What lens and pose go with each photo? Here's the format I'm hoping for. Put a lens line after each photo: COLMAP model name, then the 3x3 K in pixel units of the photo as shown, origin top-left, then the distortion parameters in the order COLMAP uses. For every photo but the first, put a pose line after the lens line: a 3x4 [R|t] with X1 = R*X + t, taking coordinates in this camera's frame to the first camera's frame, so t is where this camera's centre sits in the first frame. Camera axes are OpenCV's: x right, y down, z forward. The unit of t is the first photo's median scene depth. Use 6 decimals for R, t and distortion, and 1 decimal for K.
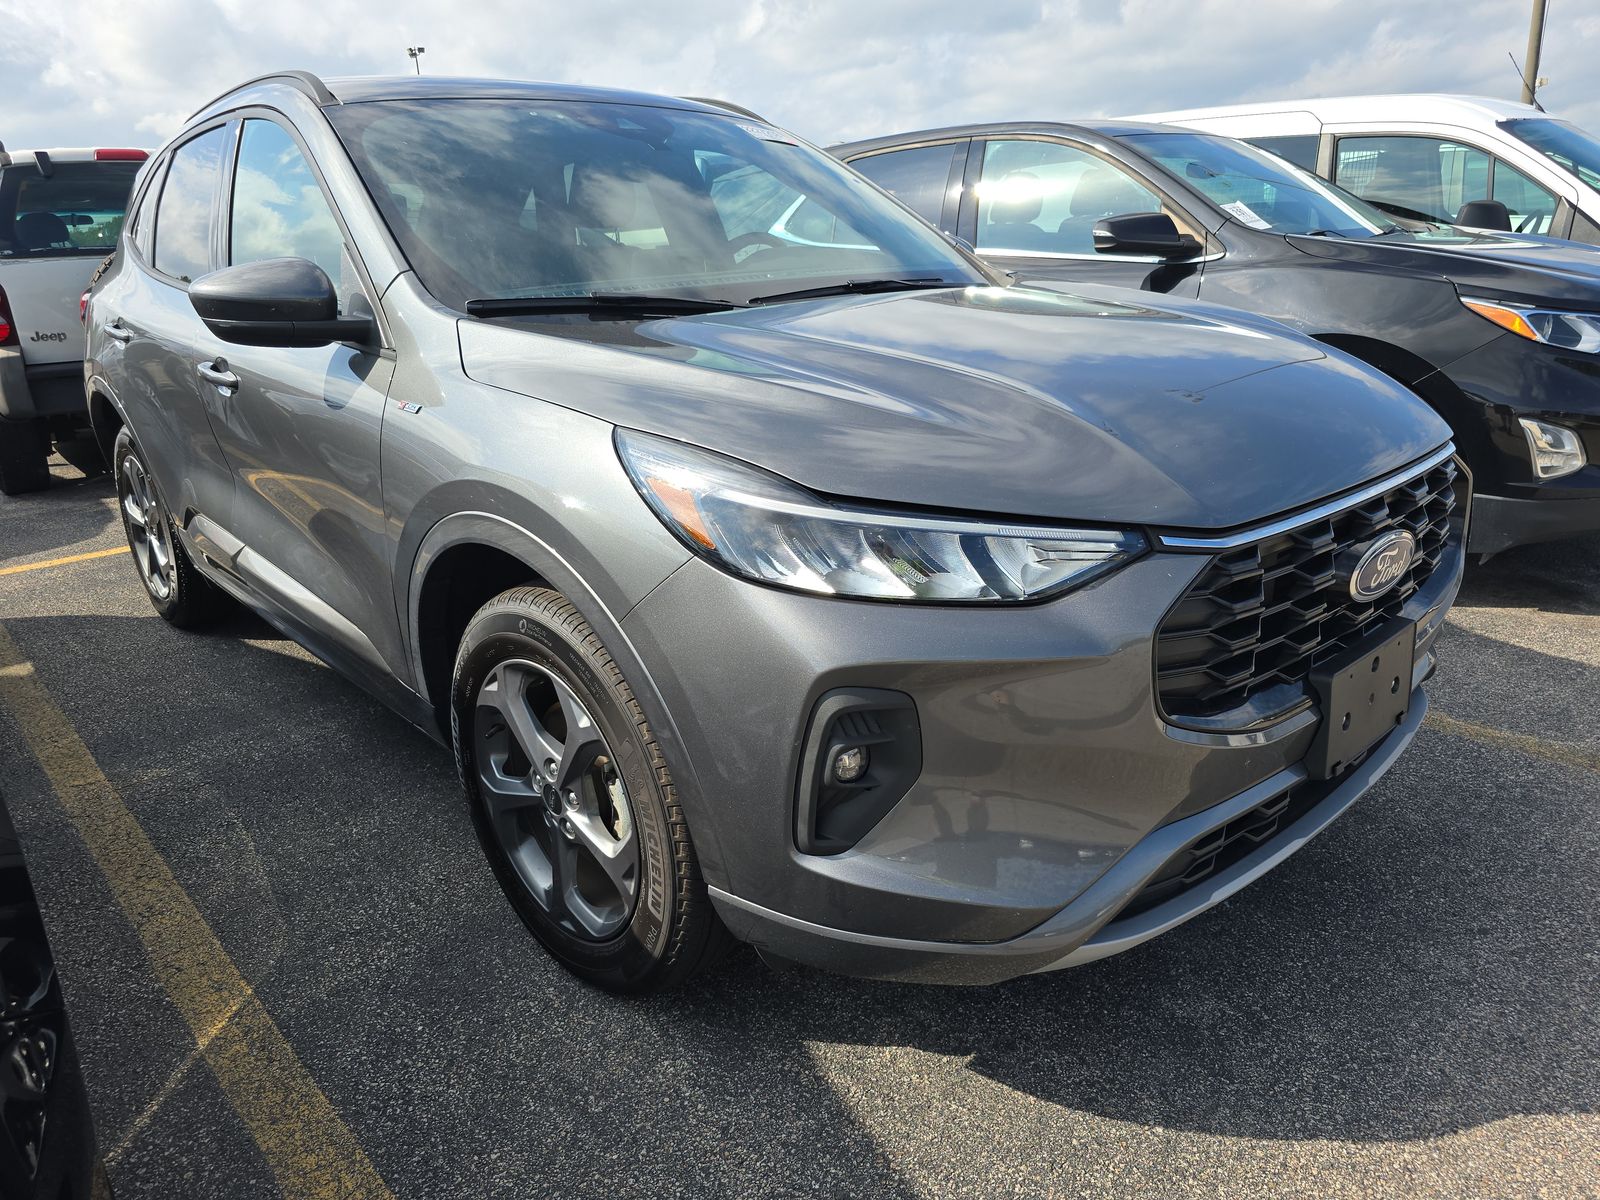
lens RADIAL K [[1072.2, 0, 789.0], [0, 1072.2, 602.4], [0, 0, 1]] dist [0.011301, -0.005456]
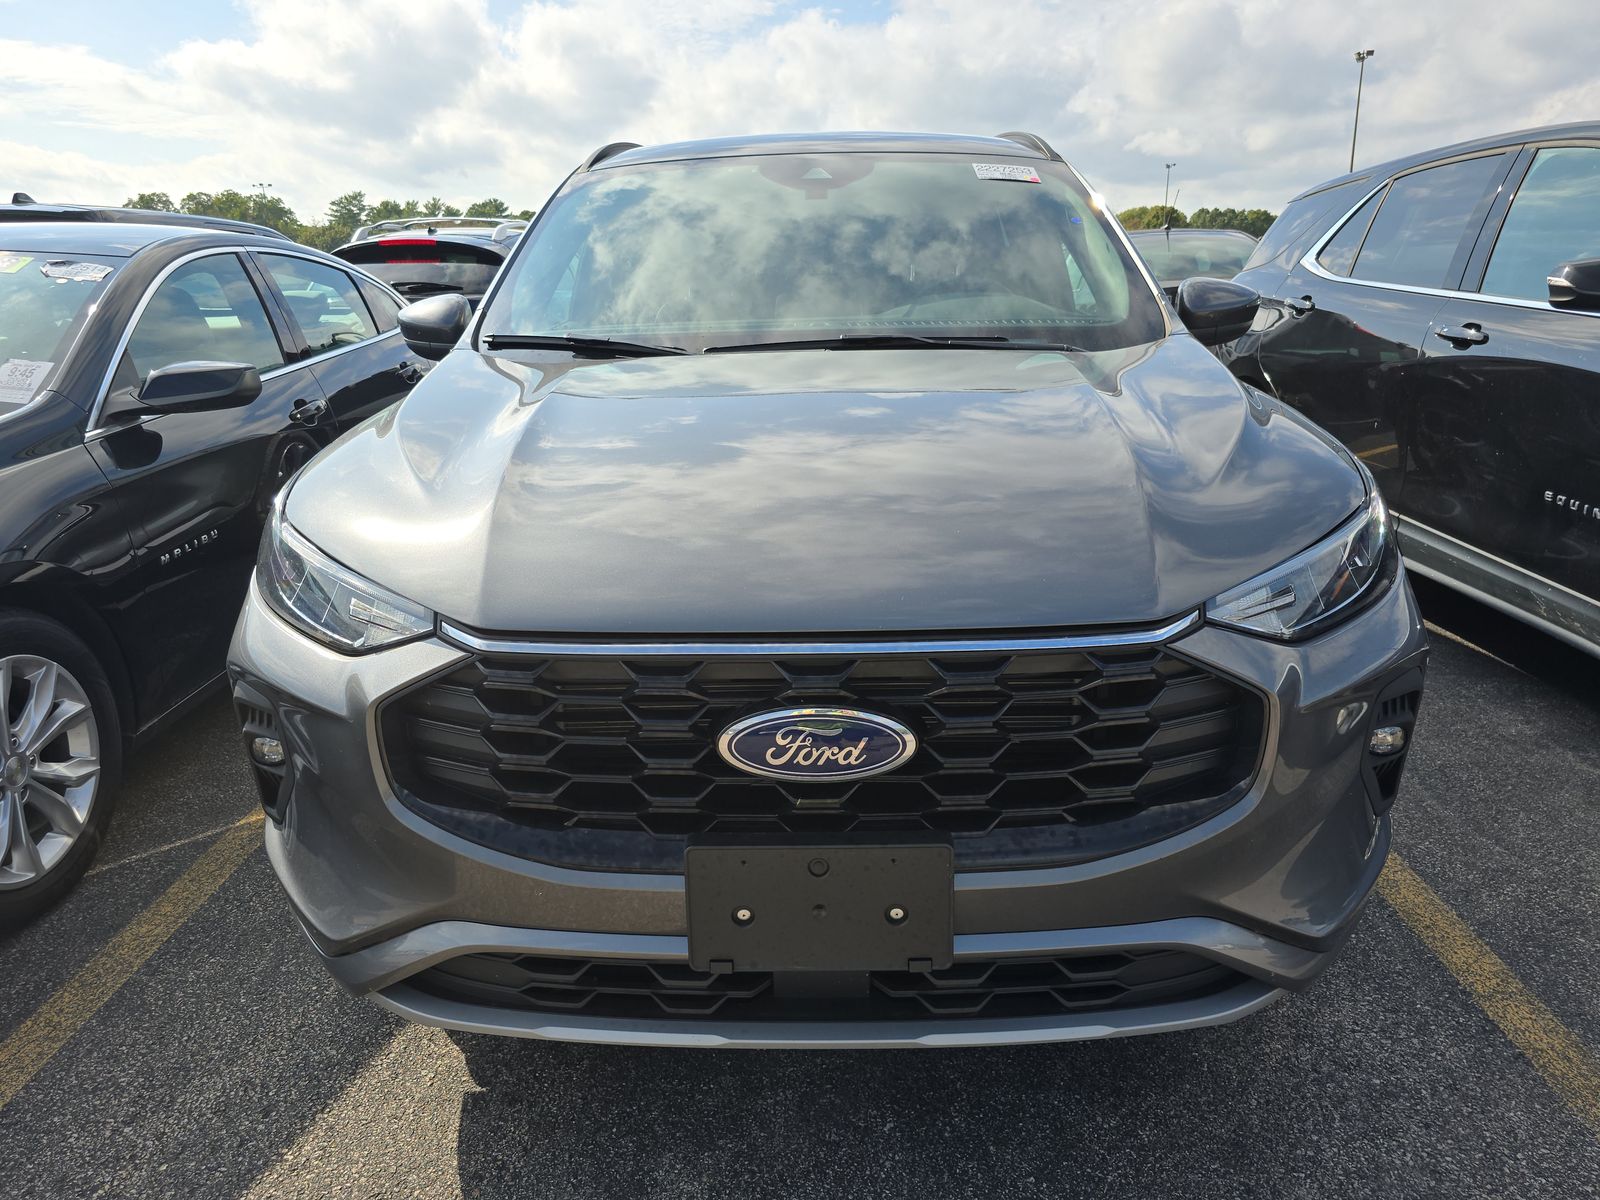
lens RADIAL K [[1072.2, 0, 790.3], [0, 1072.2, 595.3], [0, 0, 1]] dist [0.011301, -0.005456]
pose [[0.729198, 0.216786, -0.649057, 0.981217], [-0.227086, 0.971404, 0.069325, -0.182502], [0.645525, 0.096840, 0.757575, 0.373286]]
